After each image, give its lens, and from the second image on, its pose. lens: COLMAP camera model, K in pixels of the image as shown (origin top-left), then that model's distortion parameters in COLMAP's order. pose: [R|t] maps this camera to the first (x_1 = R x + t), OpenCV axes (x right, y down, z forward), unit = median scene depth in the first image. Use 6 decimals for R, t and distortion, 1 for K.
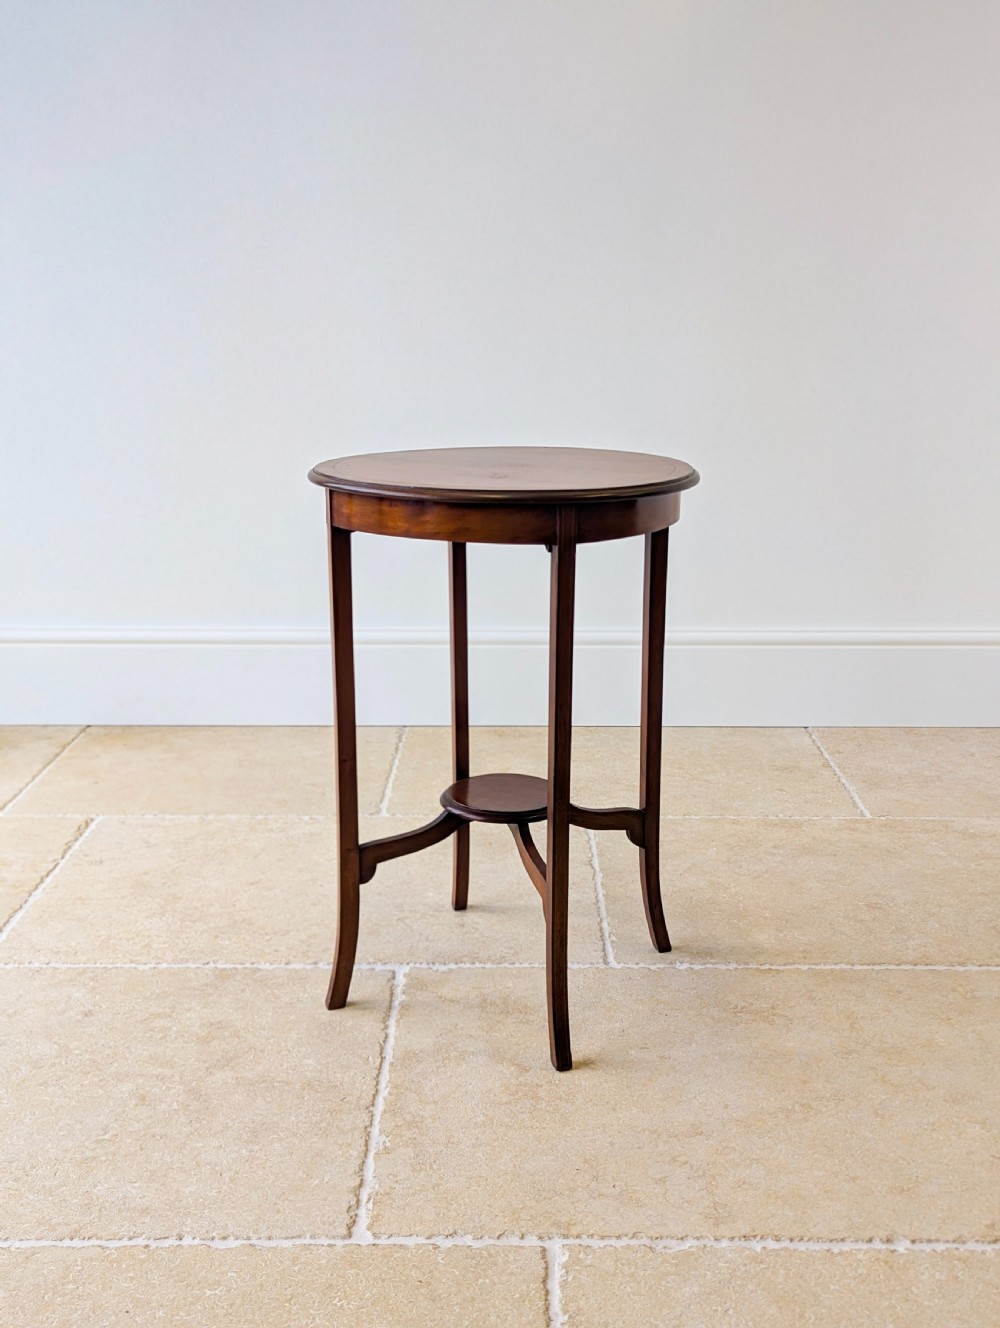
lens RADIAL K [[1454.9, 0, 506.6], [0, 1454.9, 669.7], [0, 0, 1]] dist [0.052034, 0.004261]
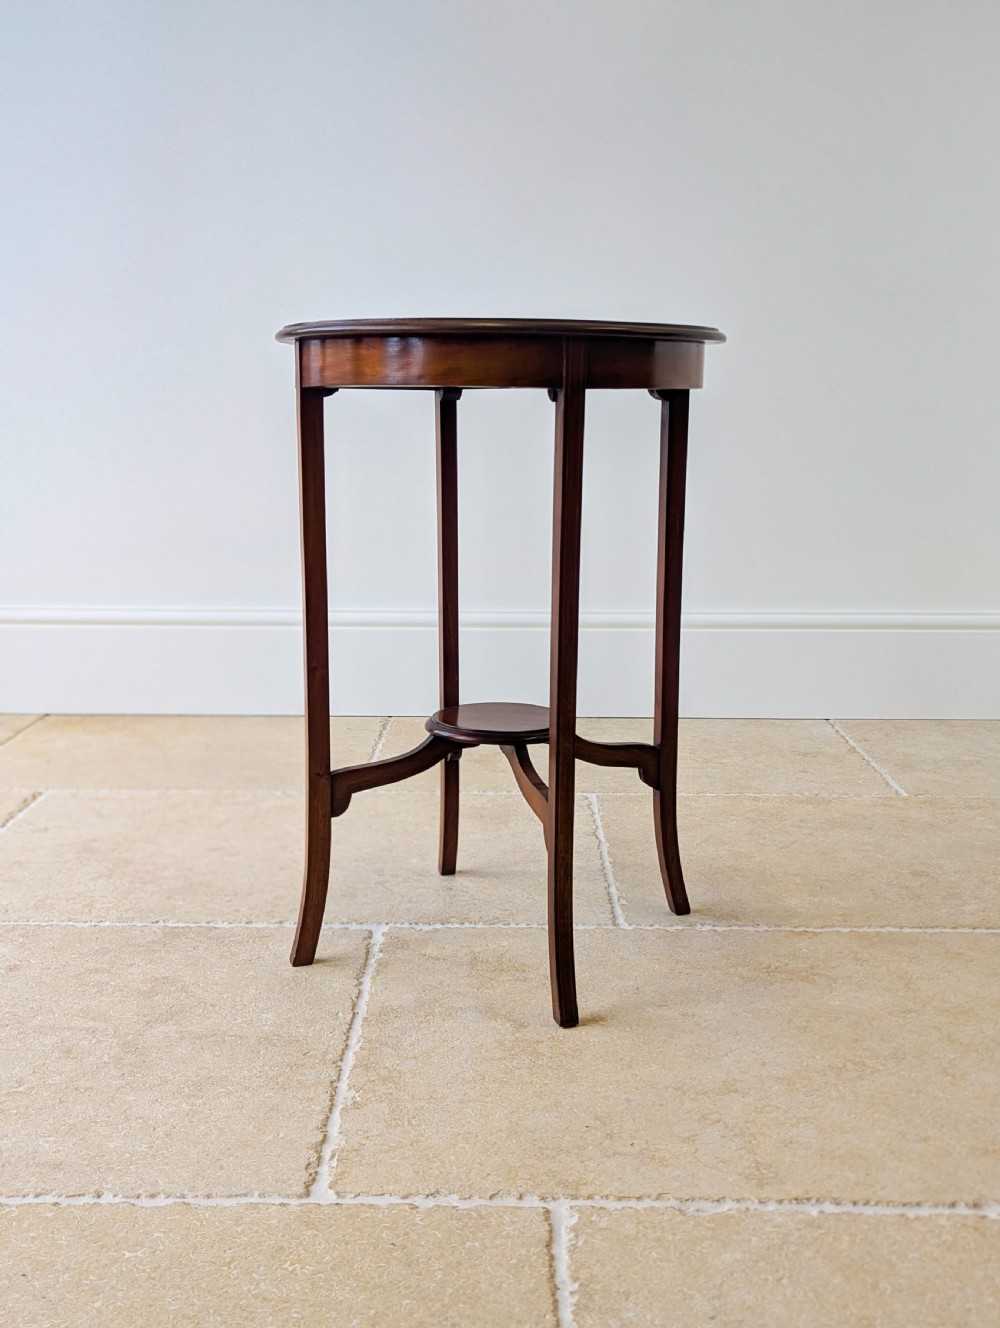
lens RADIAL K [[1458.8, 0, 485.6], [0, 1458.8, 660.5], [0, 0, 1]] dist [0.048532, 0.012933]
pose [[0.999949, 0.003909, -0.009271, -0.001823], [-0.004548, 0.997536, -0.070008, 0.121832], [0.008974, 0.070046, 0.997503, 0.140393]]
